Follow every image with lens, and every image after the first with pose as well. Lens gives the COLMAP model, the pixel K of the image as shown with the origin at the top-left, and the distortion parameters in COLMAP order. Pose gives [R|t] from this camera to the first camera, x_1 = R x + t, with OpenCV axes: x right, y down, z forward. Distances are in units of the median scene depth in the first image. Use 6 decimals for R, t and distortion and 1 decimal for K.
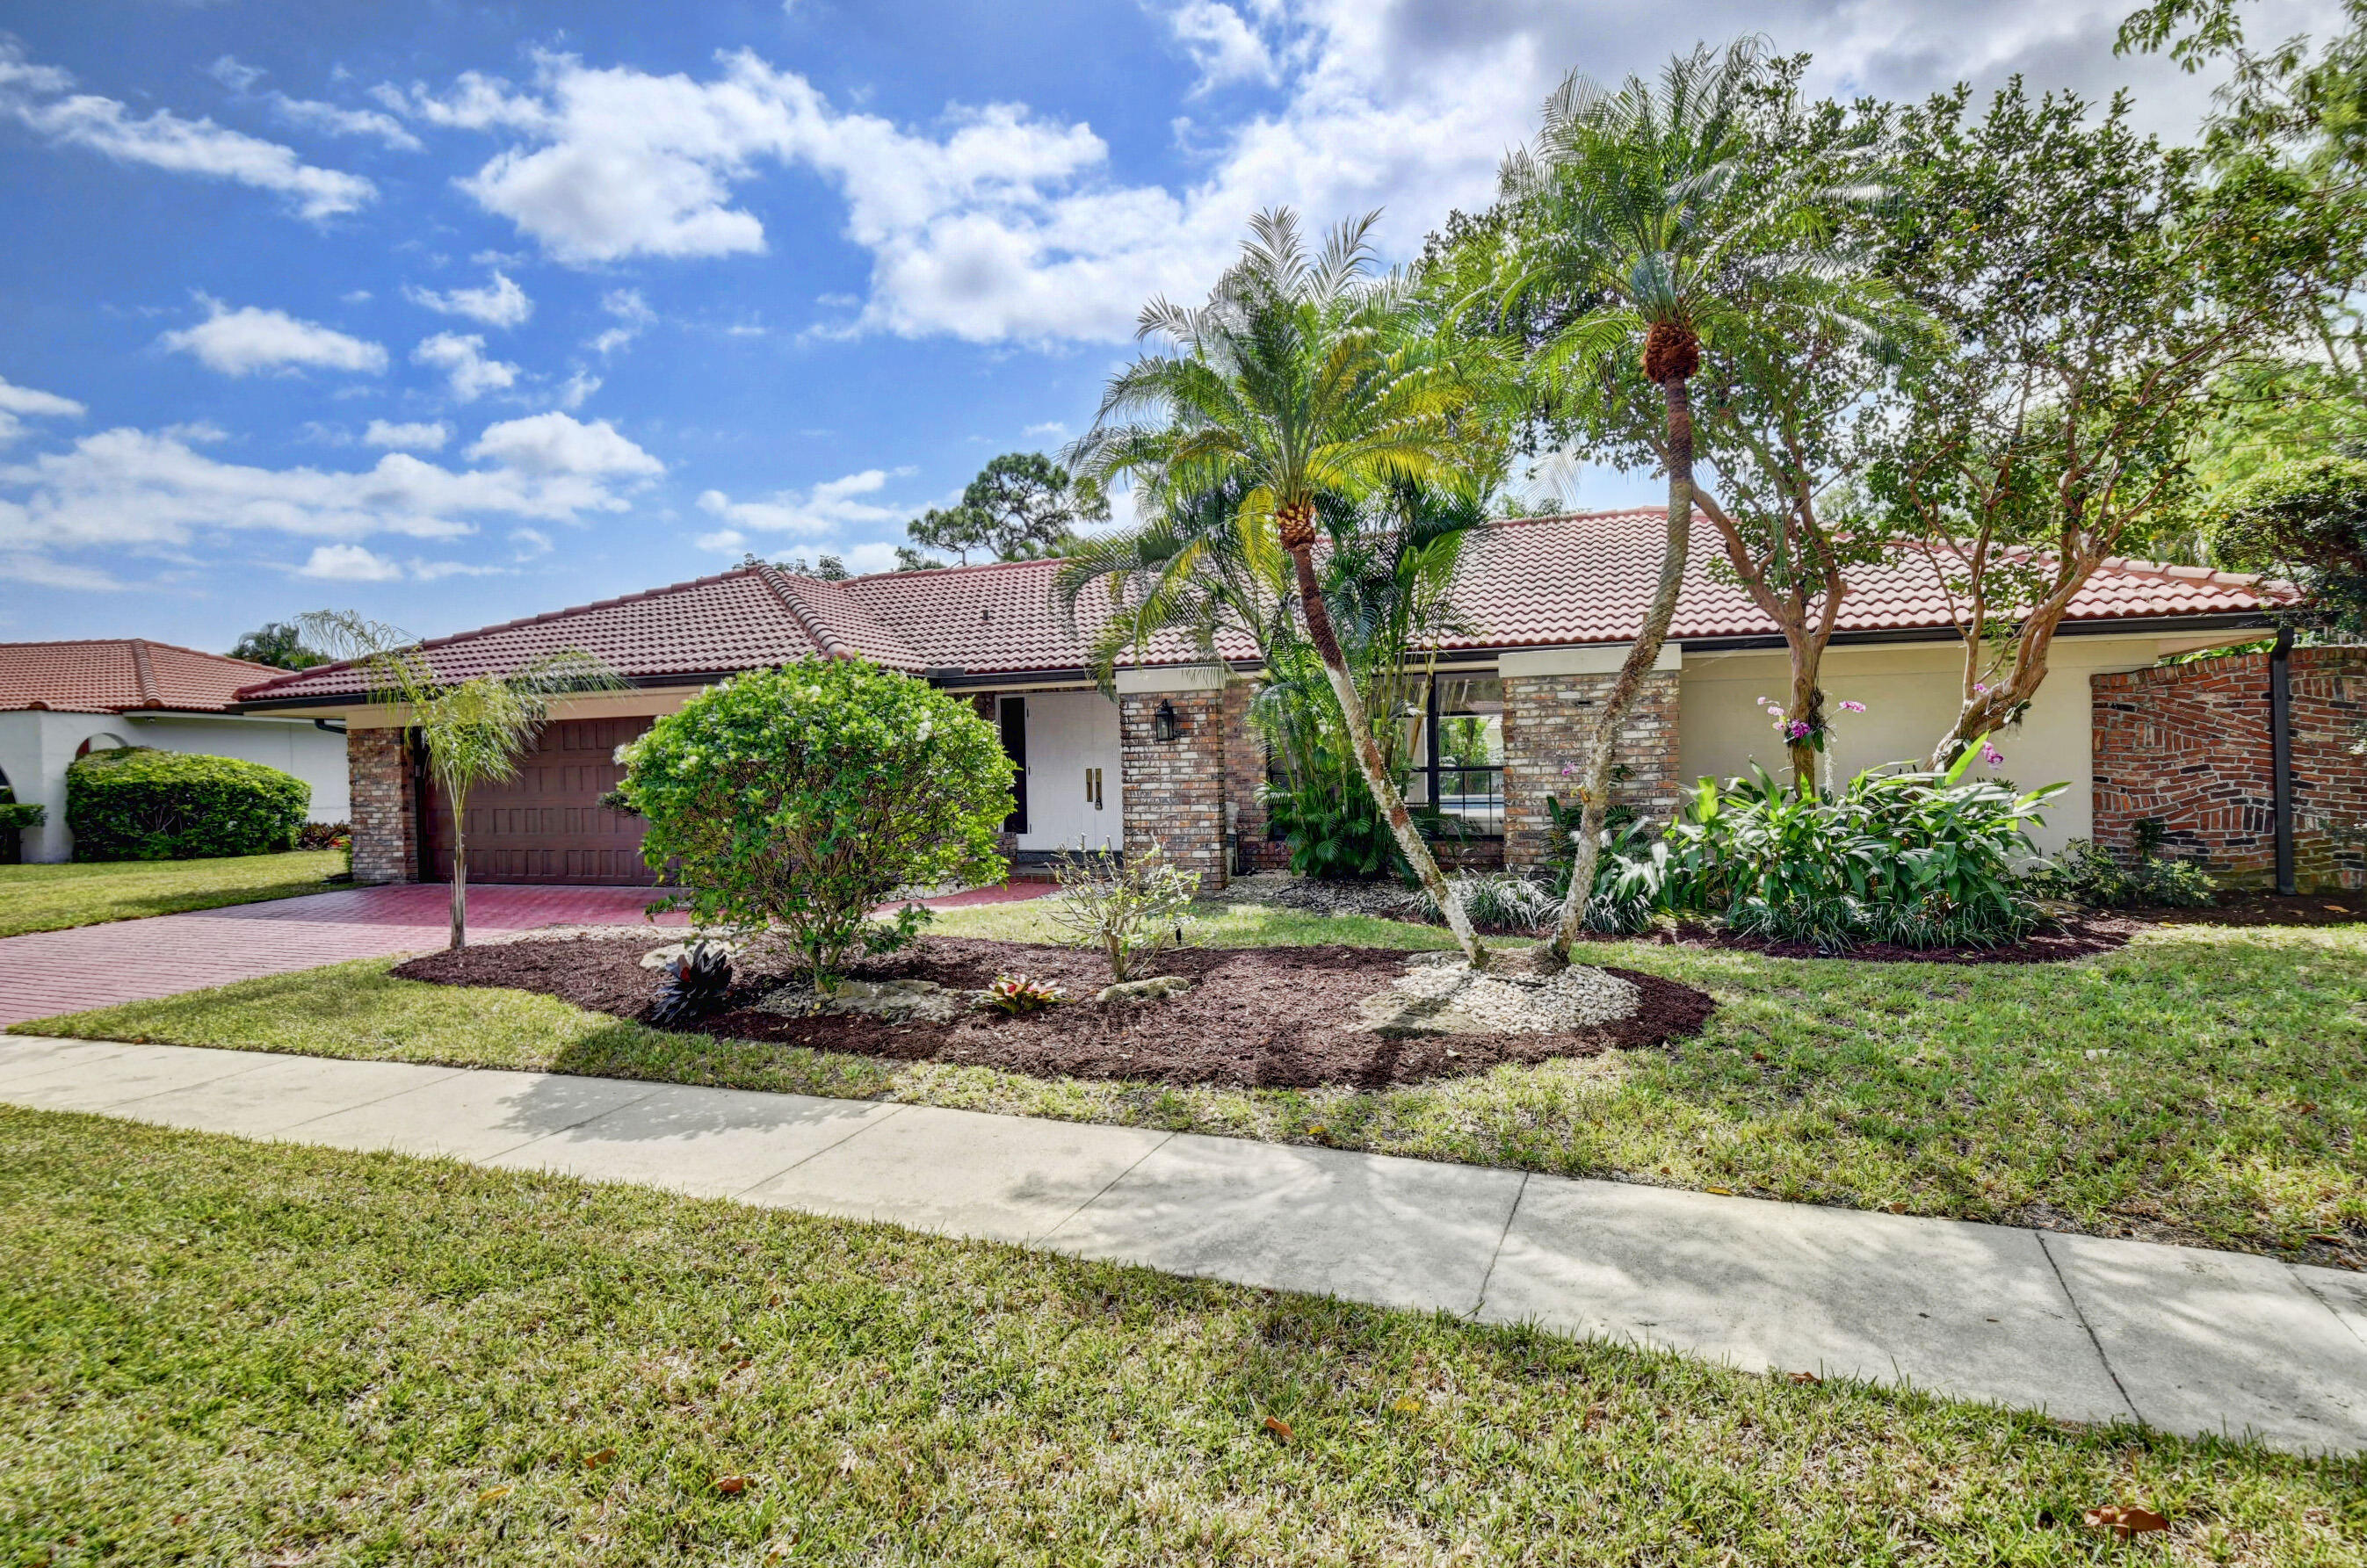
lens RADIAL K [[1197.9, 0, 1183.5], [0, 1197.9, 784.0], [0, 0, 1]] dist [-0.001412, -0.000027]
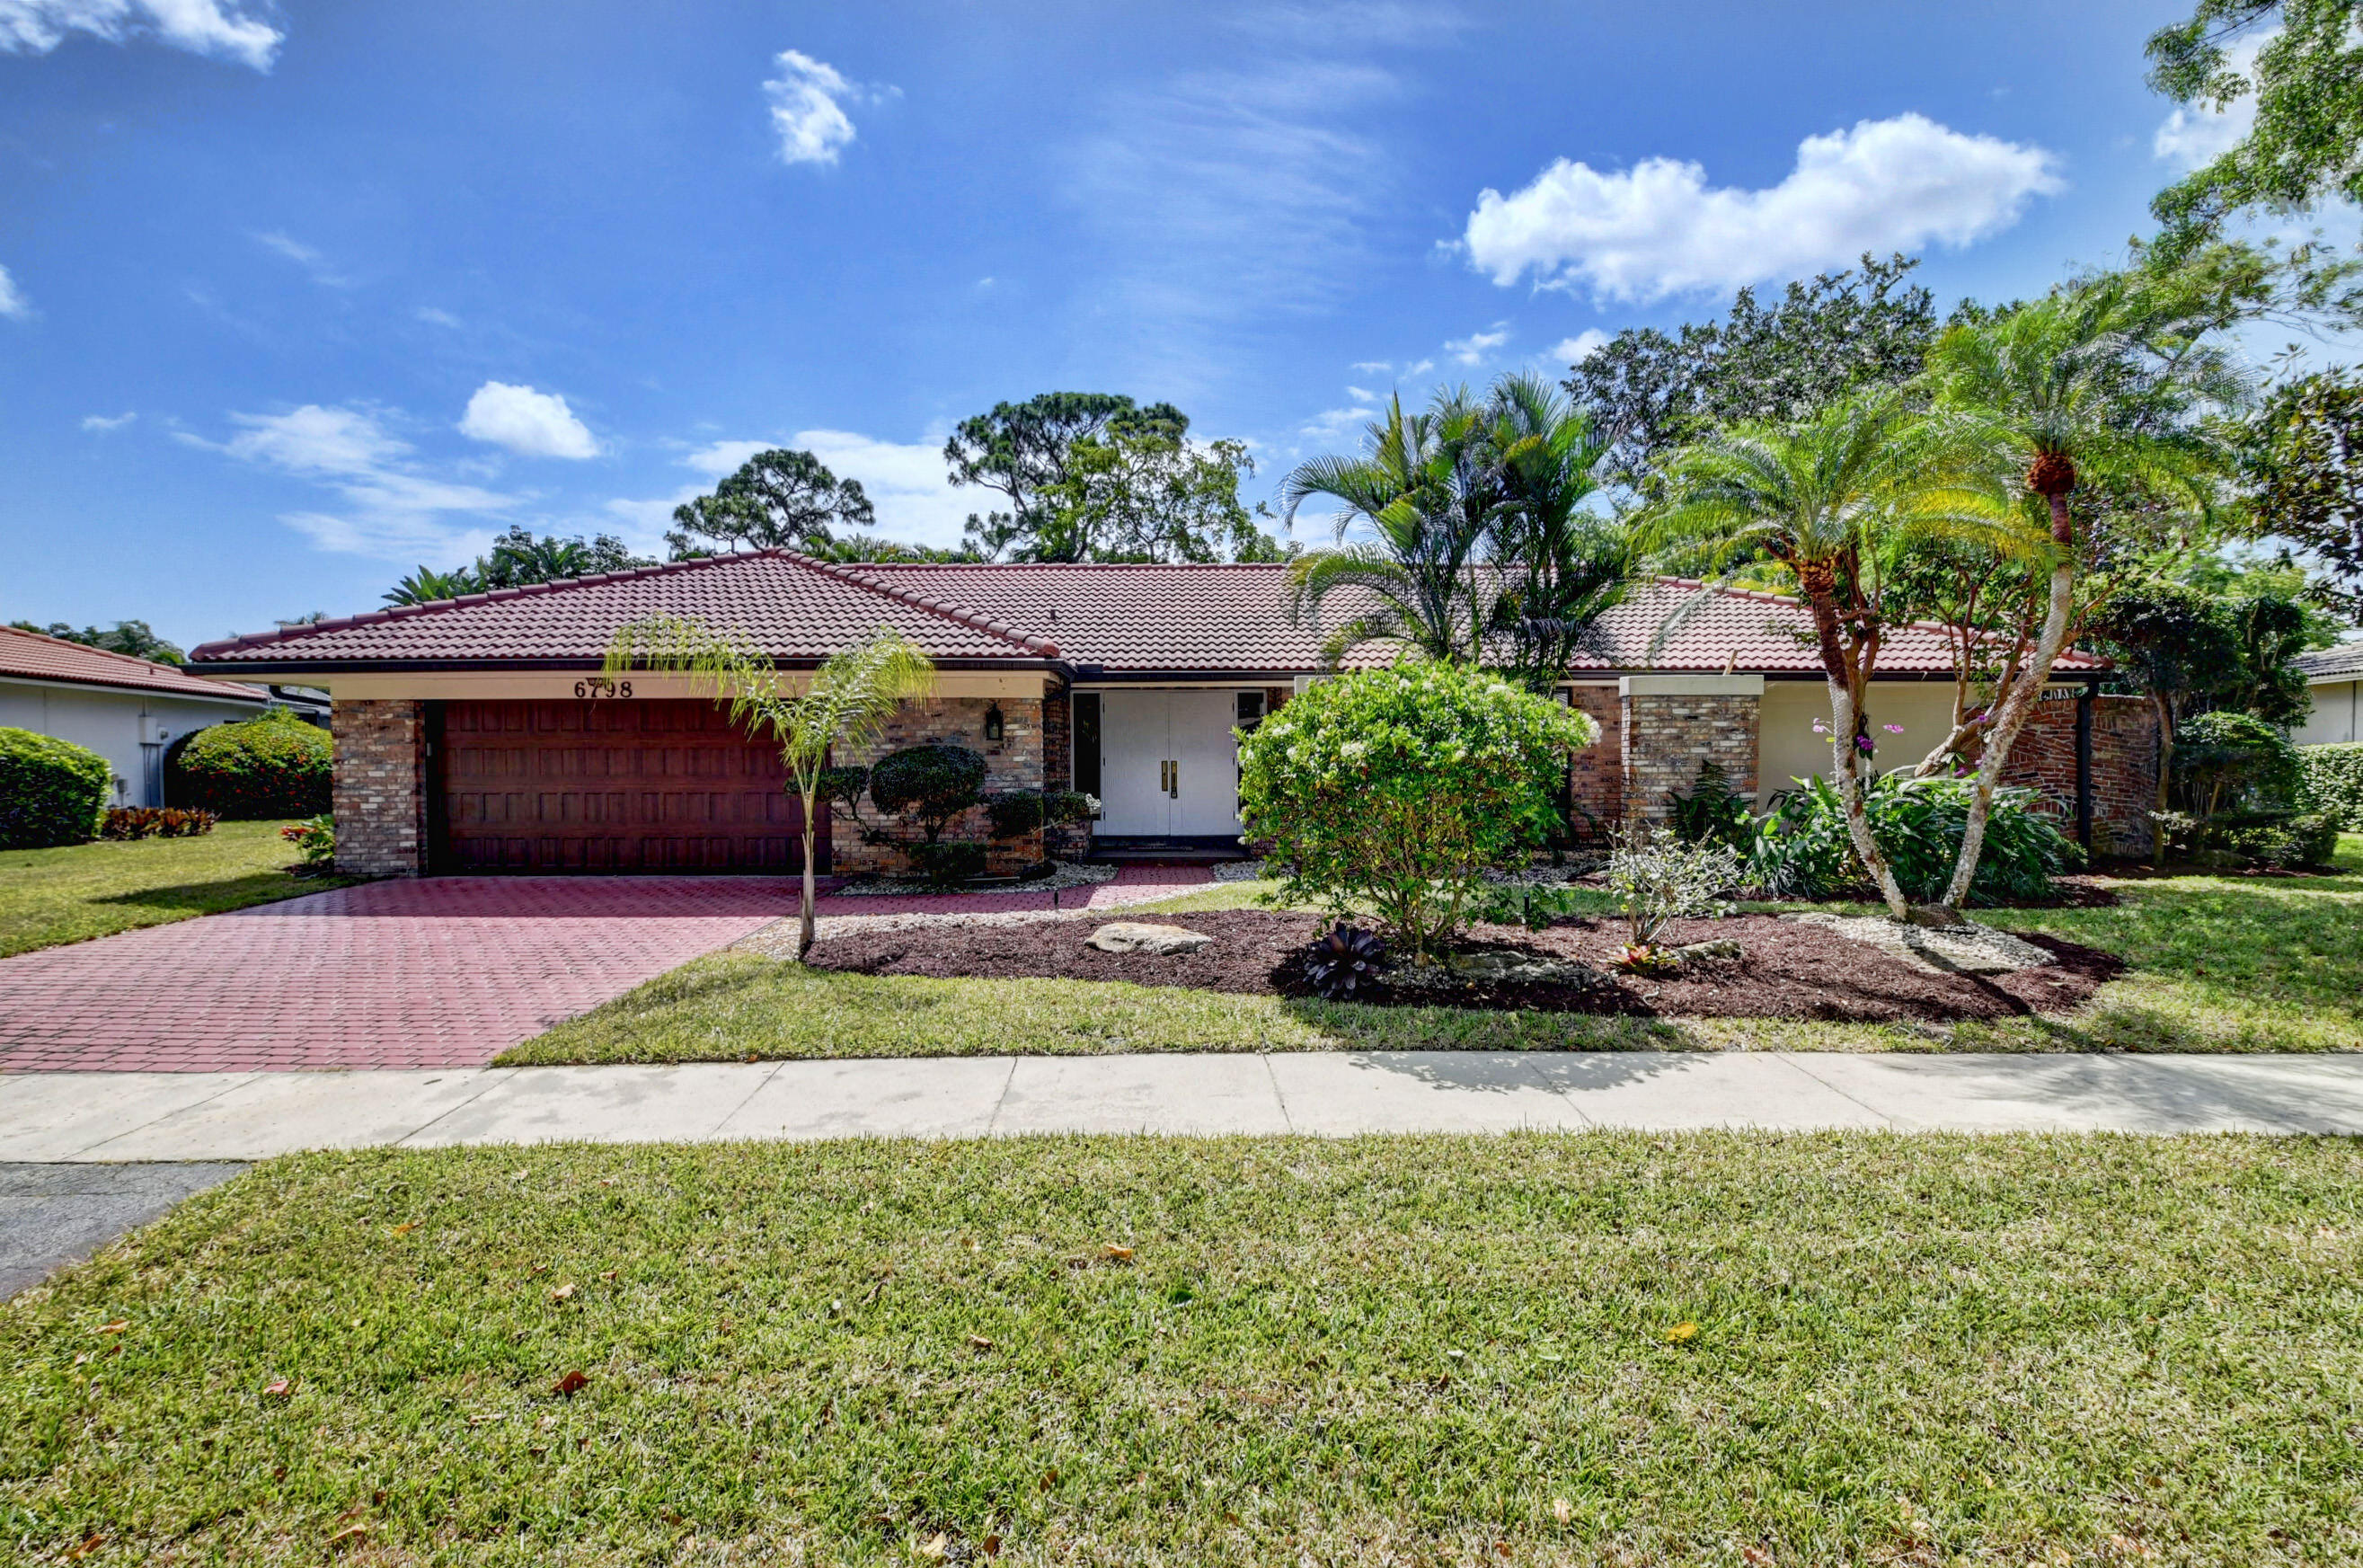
lens RADIAL K [[1067.9, 0, 1181.5], [0, 1067.9, 784.0], [0, 0, 1]] dist [0.008130, -0.017325]
pose [[0.943894, 0.010734, 0.330073, -0.383634], [-0.013275, 0.999897, 0.005447, 0.002923], [-0.329980, -0.009523, 0.943940, 0.069801]]
